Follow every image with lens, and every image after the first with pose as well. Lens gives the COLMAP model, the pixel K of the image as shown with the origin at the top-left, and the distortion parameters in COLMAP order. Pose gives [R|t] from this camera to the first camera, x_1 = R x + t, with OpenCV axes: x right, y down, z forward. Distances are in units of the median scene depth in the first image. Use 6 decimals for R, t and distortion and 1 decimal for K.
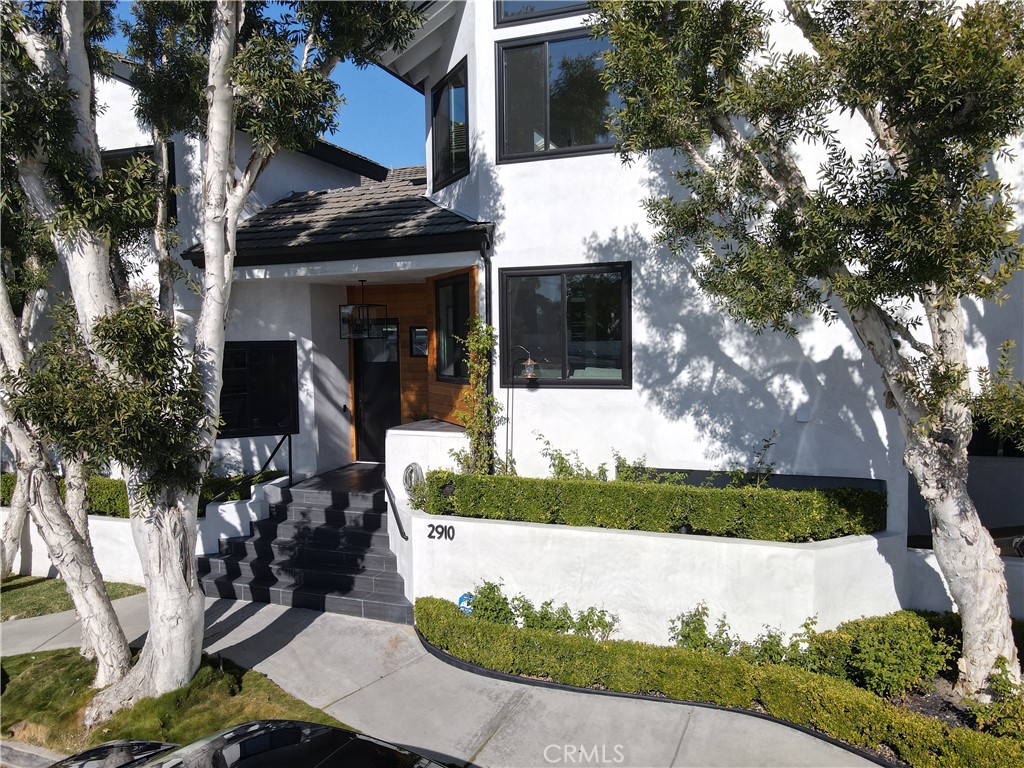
lens RADIAL K [[749.7, 0, 512.0], [0, 749.7, 384.0], [0, 0, 1]] dist [-0.002993, 0.006975]
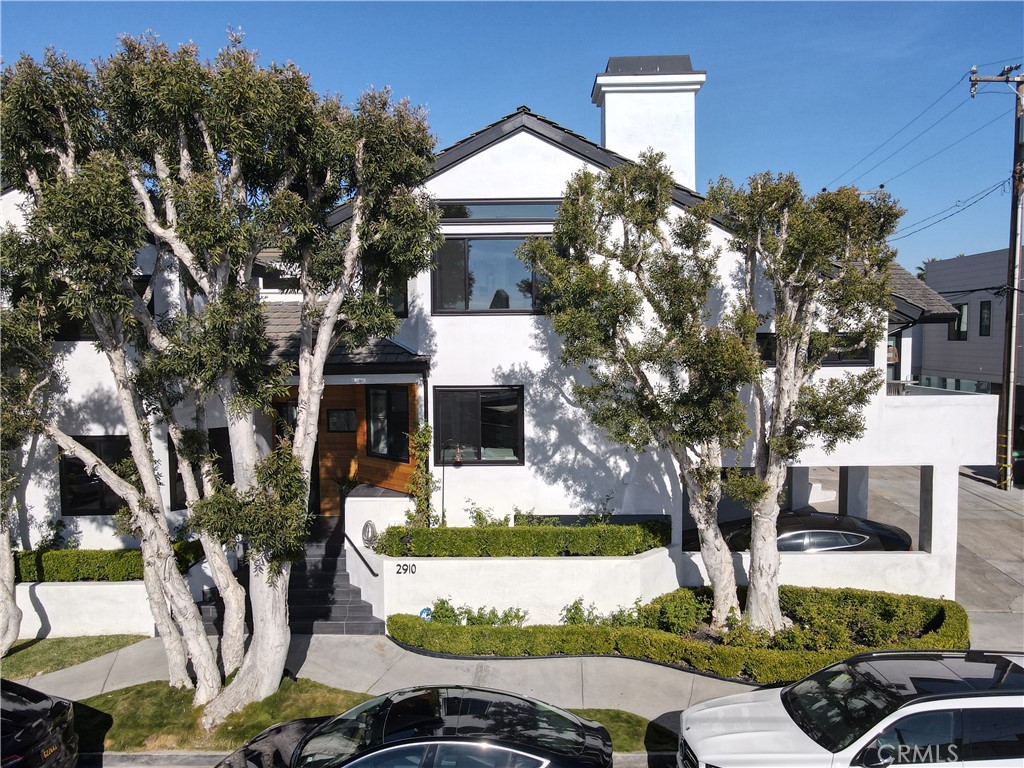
lens RADIAL K [[749.7, 0, 512.0], [0, 749.7, 384.0], [0, 0, 1]] dist [-0.002993, 0.006975]
pose [[0.936807, -0.015129, 0.349520, -0.428694], [0.015603, 0.999877, 0.001458, -0.174516], [-0.349499, 0.004088, 0.936928, -0.482863]]
